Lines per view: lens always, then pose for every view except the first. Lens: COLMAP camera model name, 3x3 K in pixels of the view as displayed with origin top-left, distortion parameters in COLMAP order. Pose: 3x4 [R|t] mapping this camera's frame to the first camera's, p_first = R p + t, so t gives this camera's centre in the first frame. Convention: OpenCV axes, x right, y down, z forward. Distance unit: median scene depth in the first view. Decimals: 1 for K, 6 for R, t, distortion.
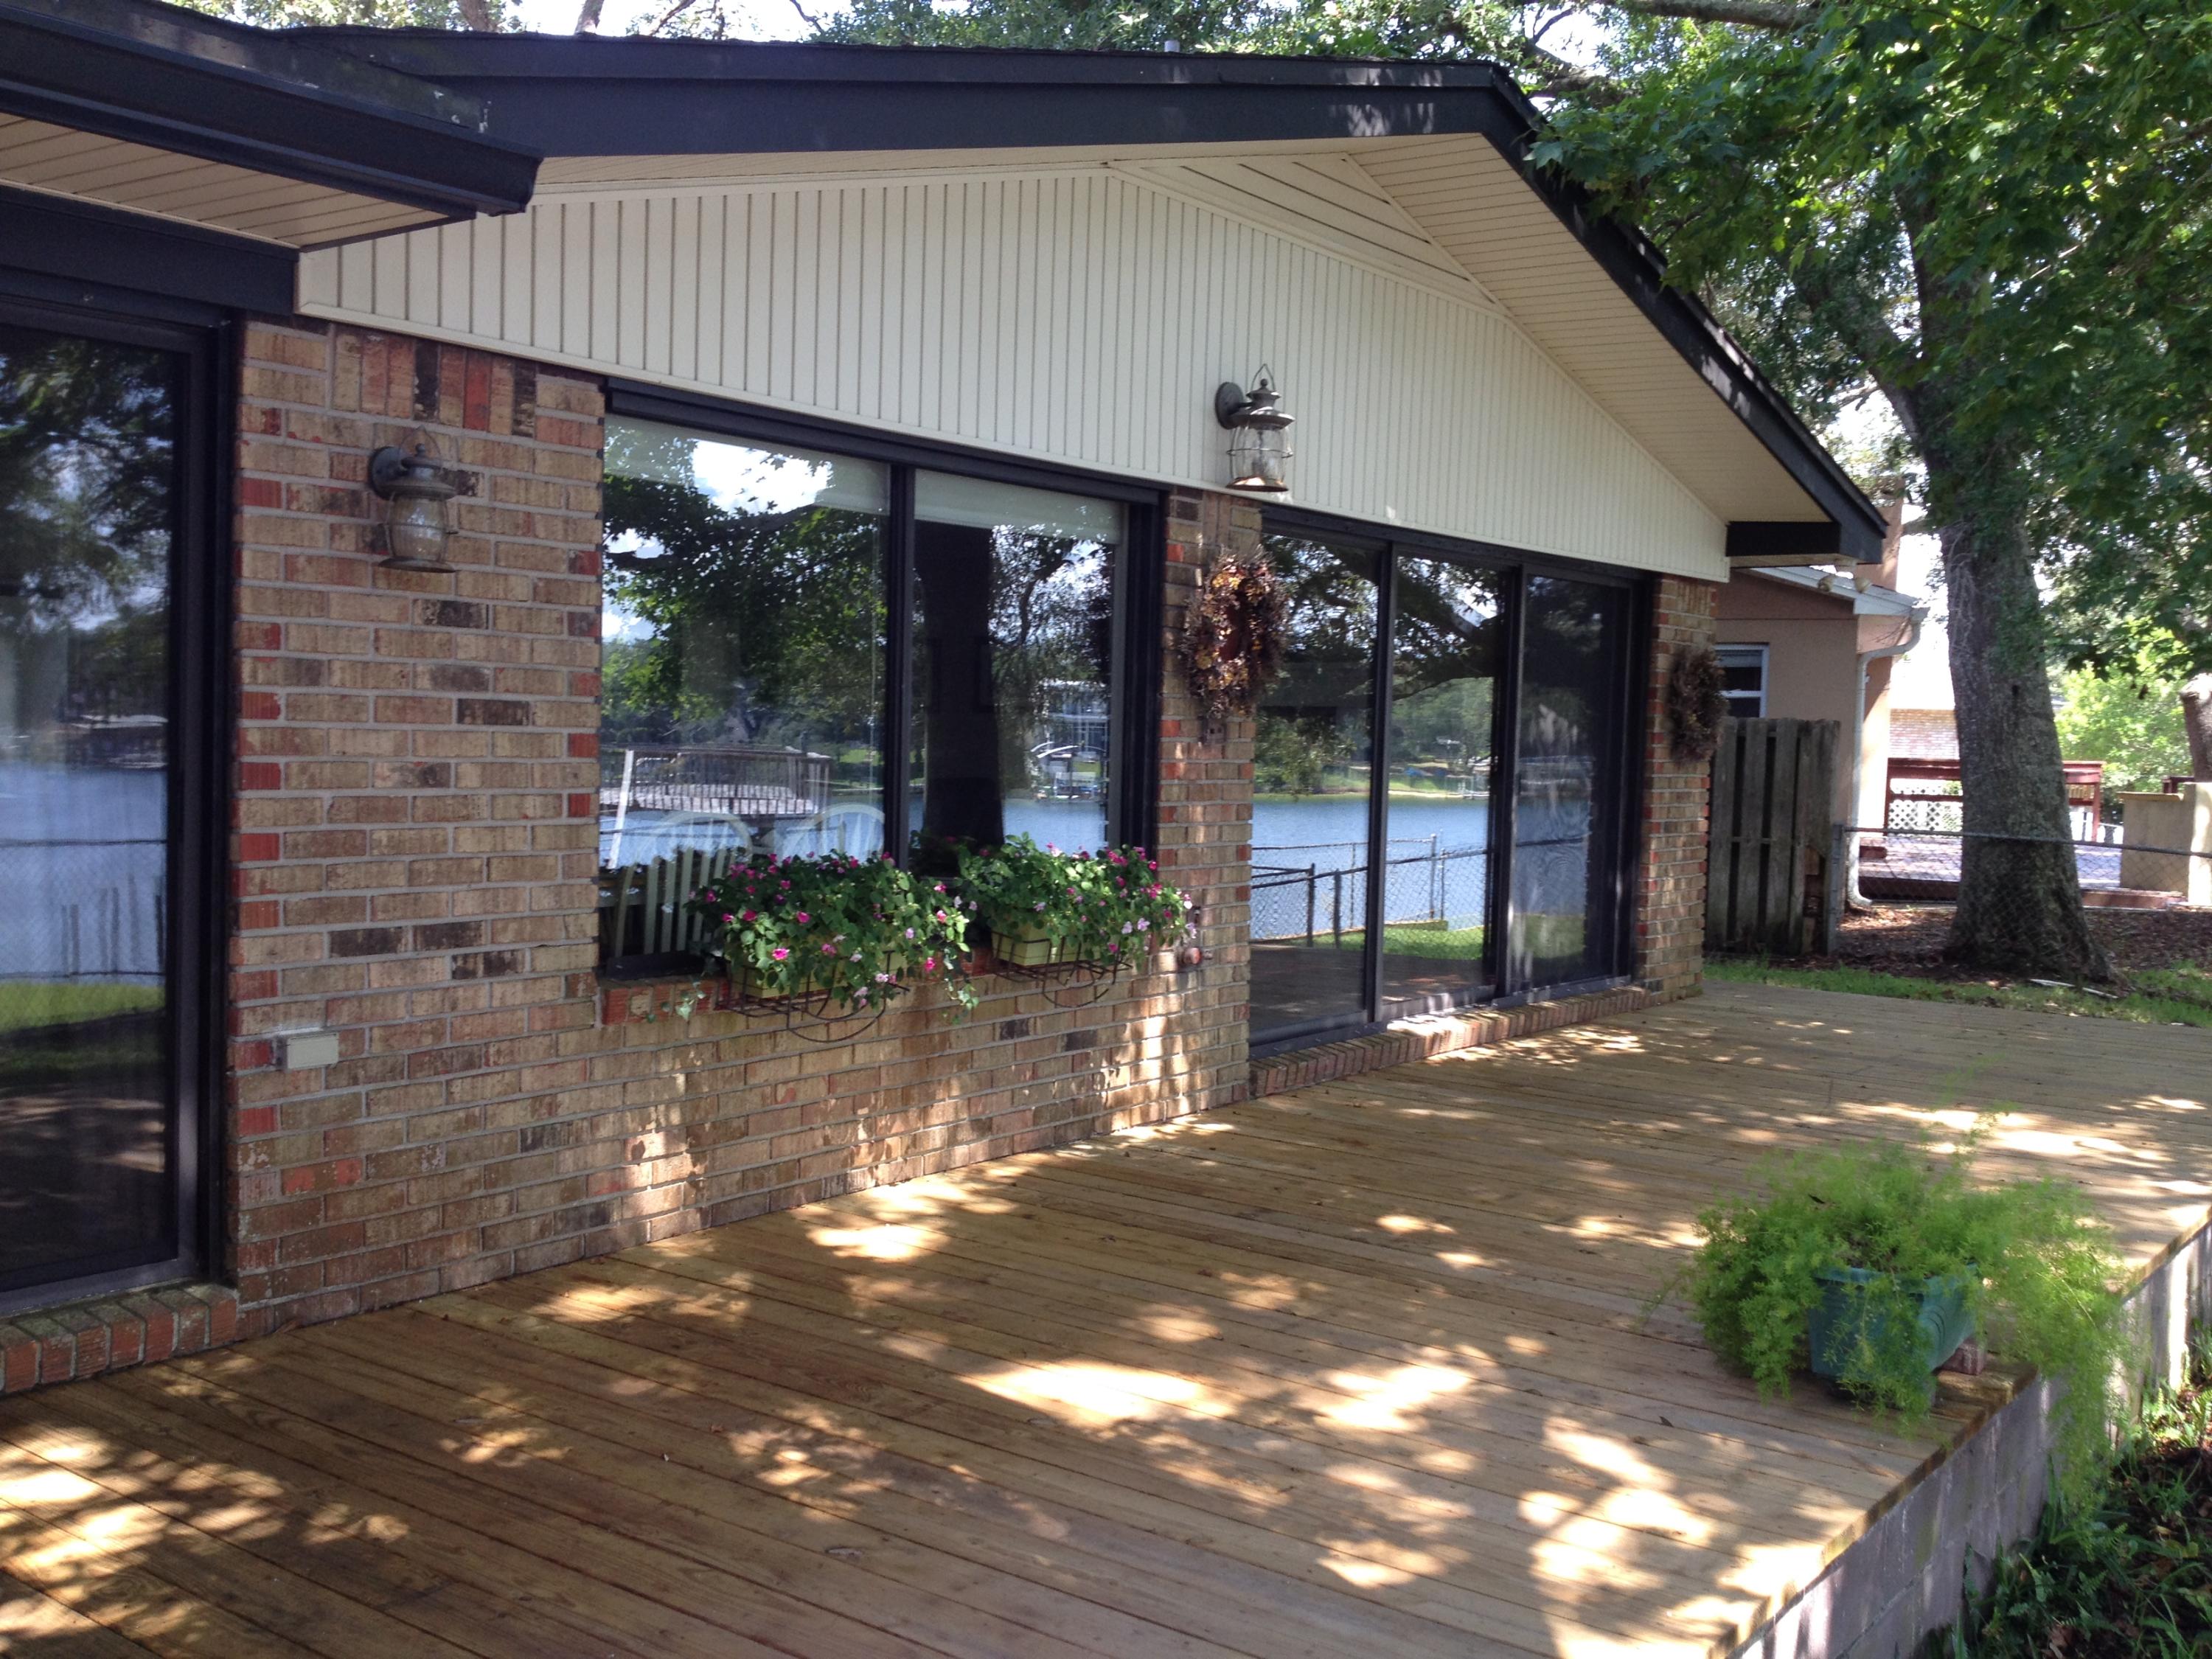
lens RADIAL K [[2105.9, 0, 1100.0], [0, 2105.9, 812.8], [0, 0, 1]] dist [0.043791, 0.000000]
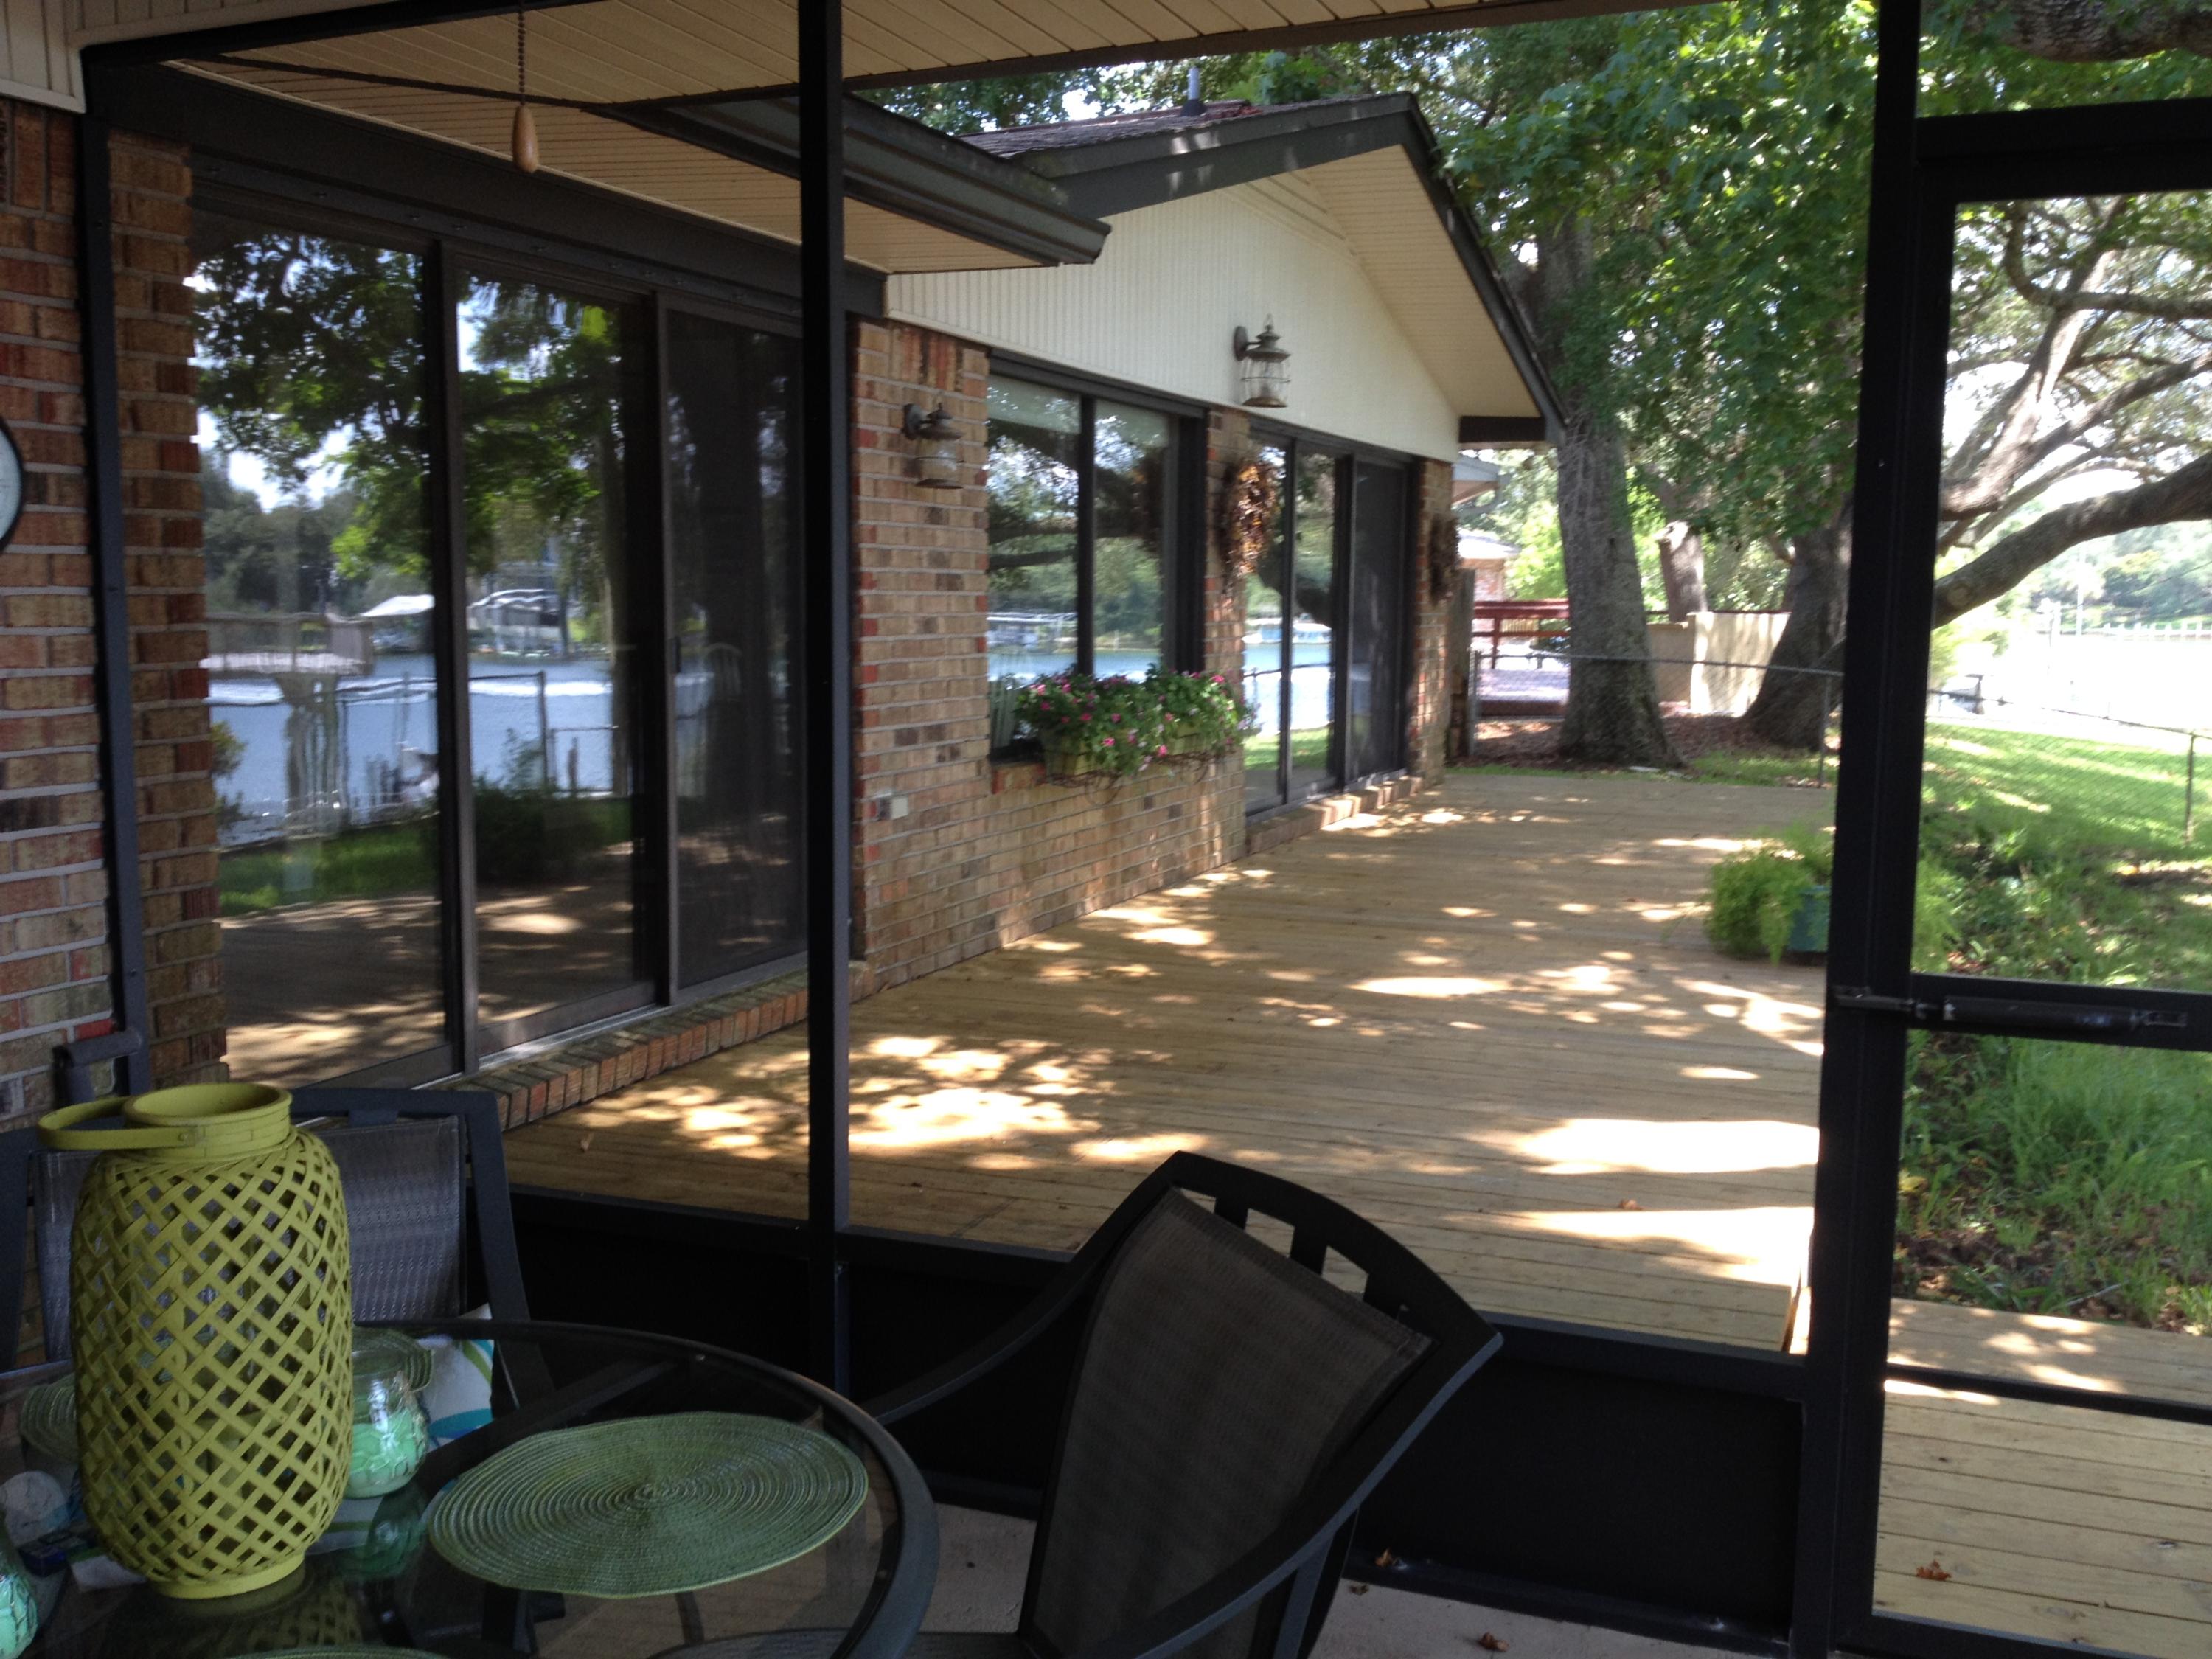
lens RADIAL K [[2105.9, 0, 1107.9], [0, 2105.9, 846.7], [0, 0, 1]] dist [0.043791, 0.000000]
pose [[0.966042, -0.051151, 0.253271, -0.524067], [0.029618, 0.995670, 0.088117, 0.009651], [-0.256681, -0.077624, 0.963374, -0.430517]]
